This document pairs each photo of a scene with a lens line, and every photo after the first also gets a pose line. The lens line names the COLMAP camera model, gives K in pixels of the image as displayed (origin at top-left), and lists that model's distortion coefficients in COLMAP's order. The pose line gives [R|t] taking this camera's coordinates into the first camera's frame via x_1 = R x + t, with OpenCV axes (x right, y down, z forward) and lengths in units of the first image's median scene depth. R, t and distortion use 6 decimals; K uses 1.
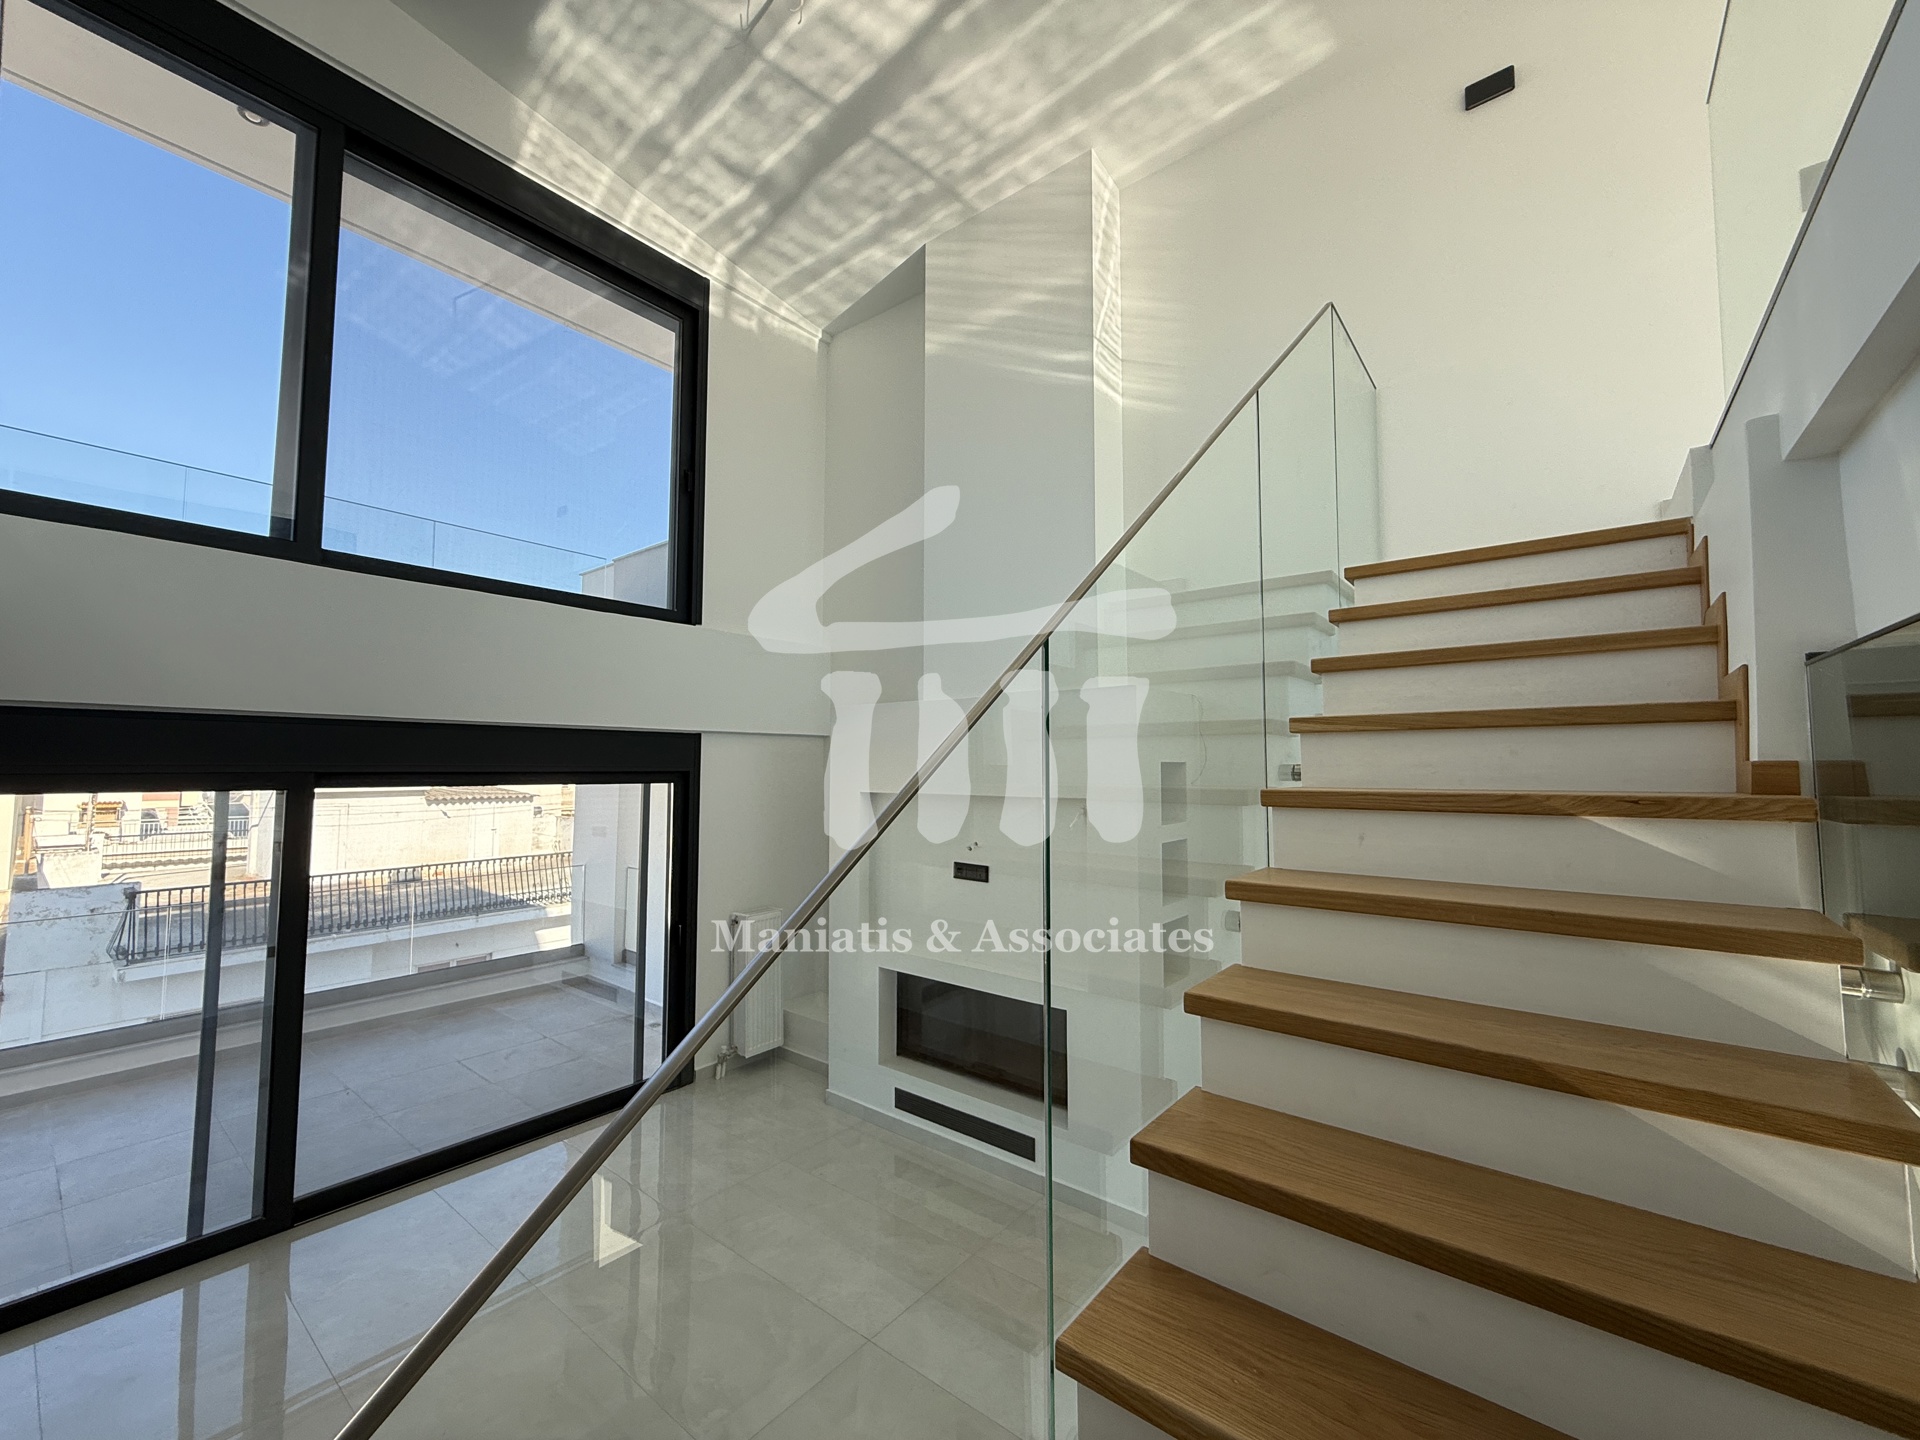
lens RADIAL K [[766.4, 0, 954.2], [0, 766.4, 719.2], [0, 0, 1]] dist [-0.000197, -0.000016]
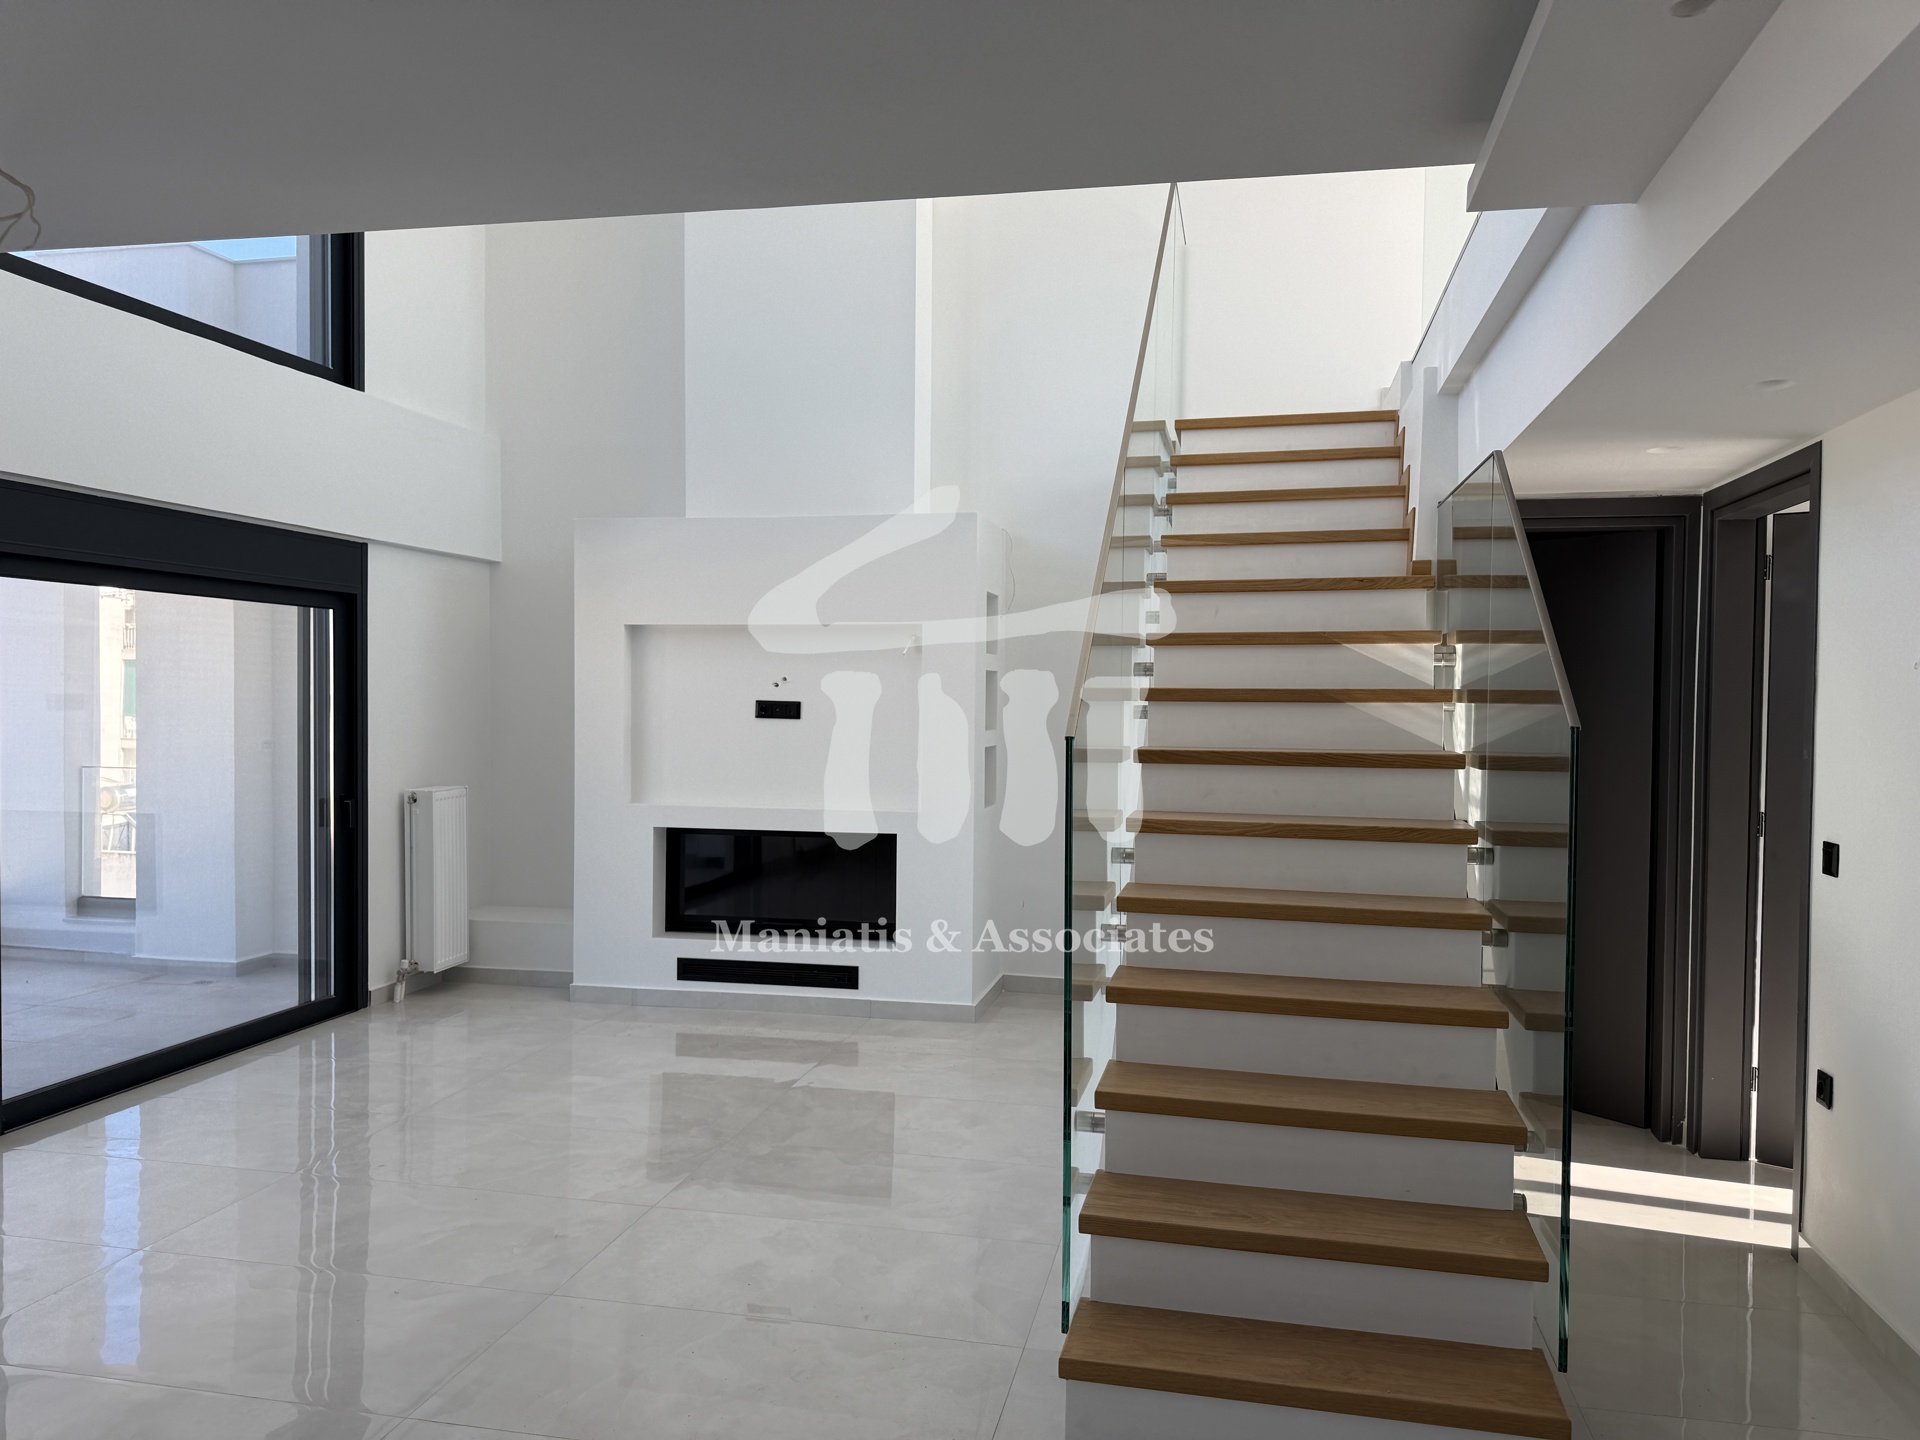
lens RADIAL K [[1358.7, 0, 960.5], [0, 1358.7, 730.2], [0, 0, 1]] dist [0.043534, -0.043543]
pose [[0.894032, -0.004131, 0.447983, -0.477525], [-0.036365, 0.995989, 0.081757, 0.080457], [-0.446524, -0.089384, 0.890296, -0.501350]]
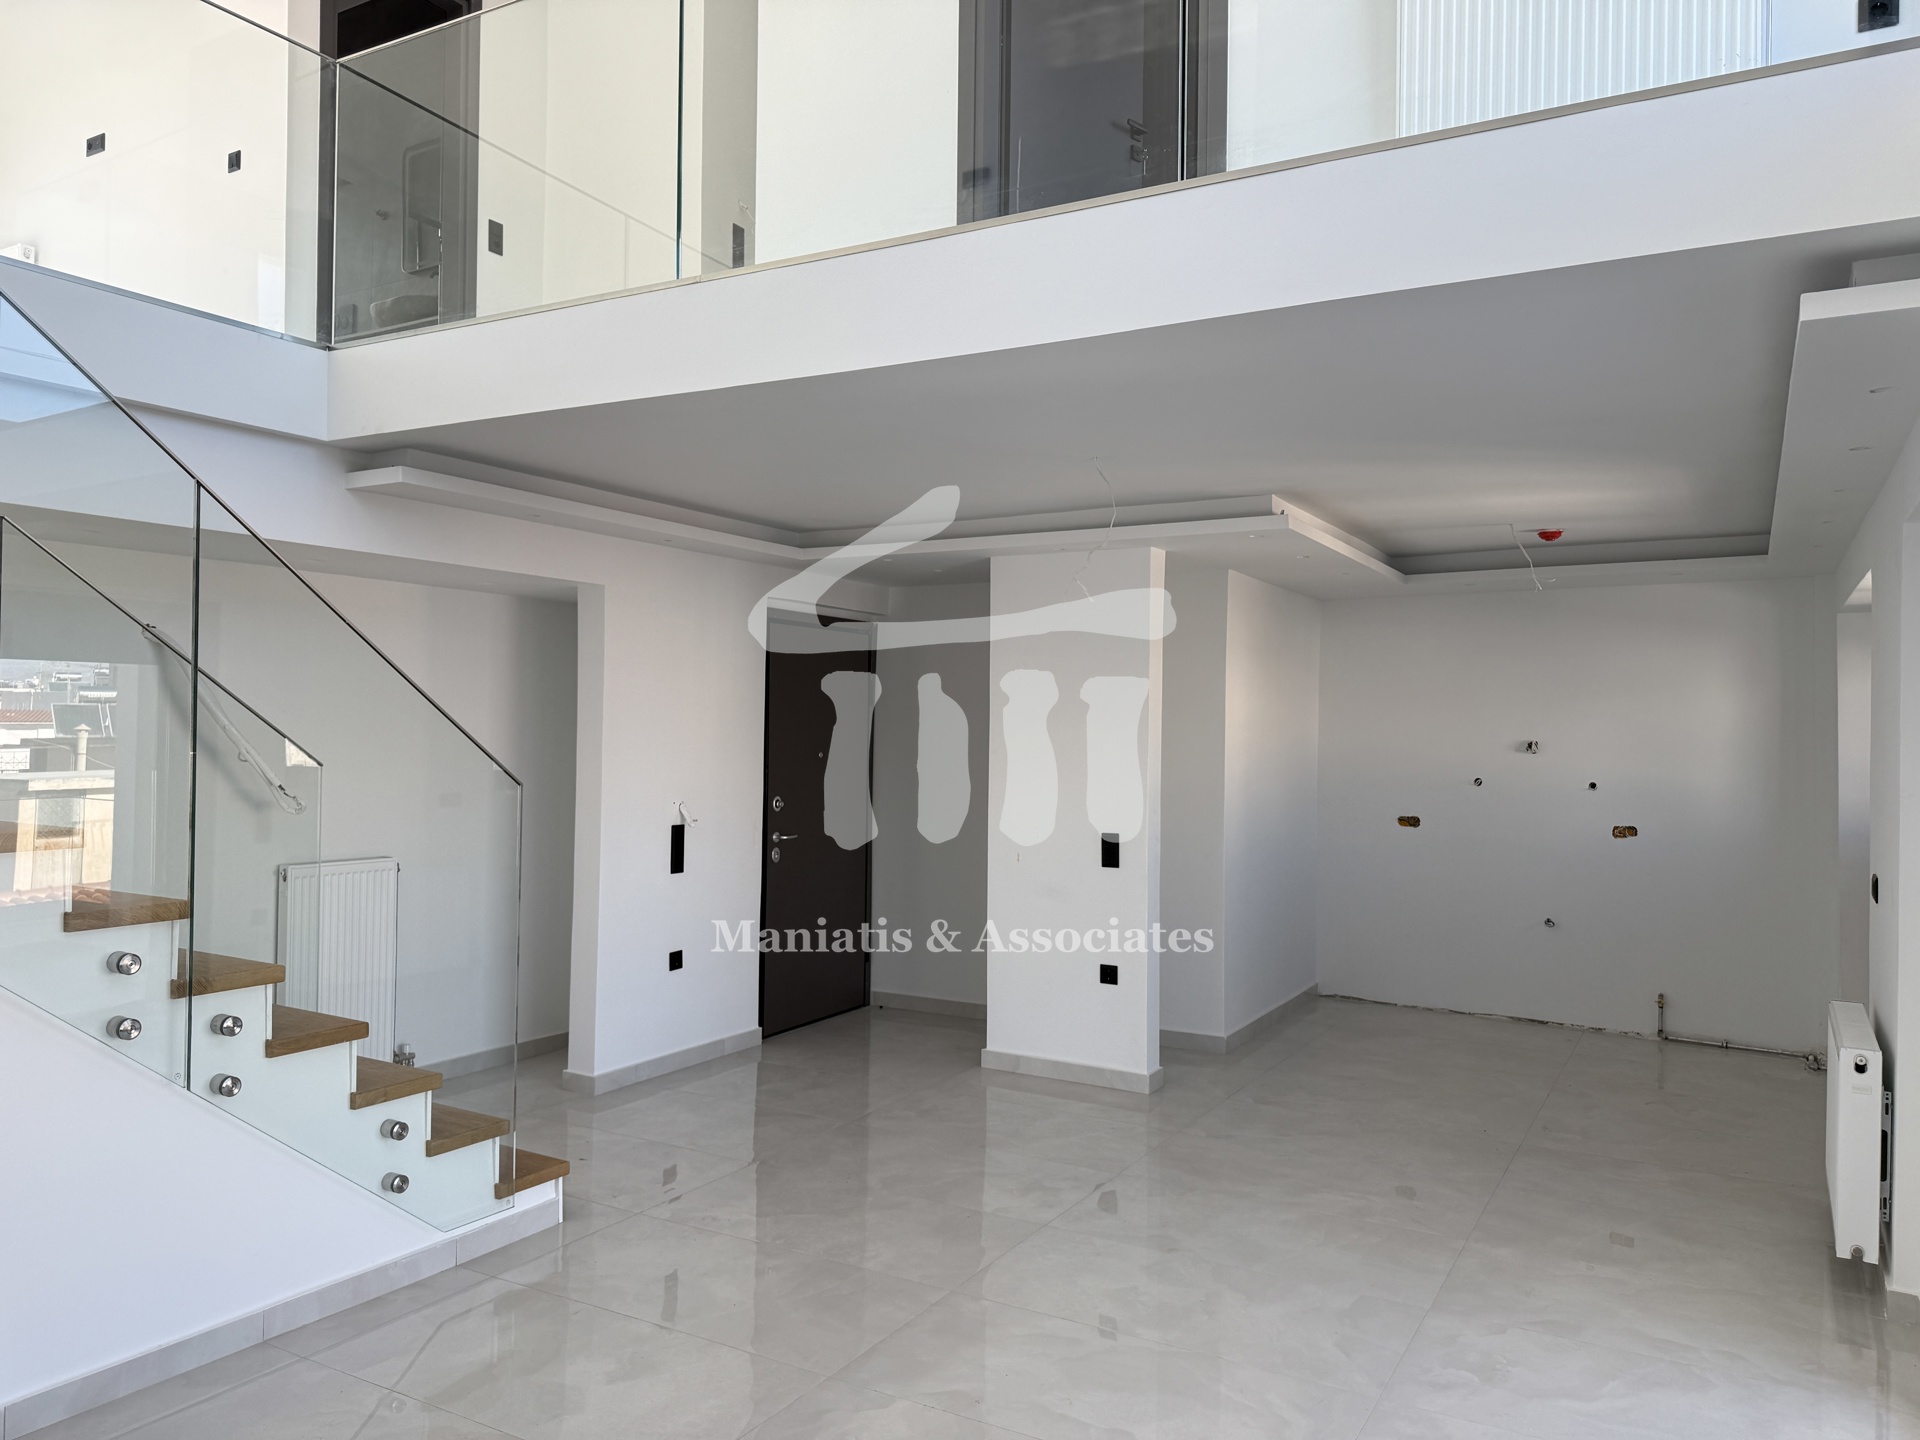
lens RADIAL K [[1358.7, 0, 966.3], [0, 1358.7, 722.0], [0, 0, 1]] dist [0.043534, -0.043543]
pose [[-0.988461, -0.012923, -0.150923, -0.287329], [-0.002437, 0.997582, -0.069457, 0.160431], [0.151455, -0.068288, -0.986102, 1.122770]]
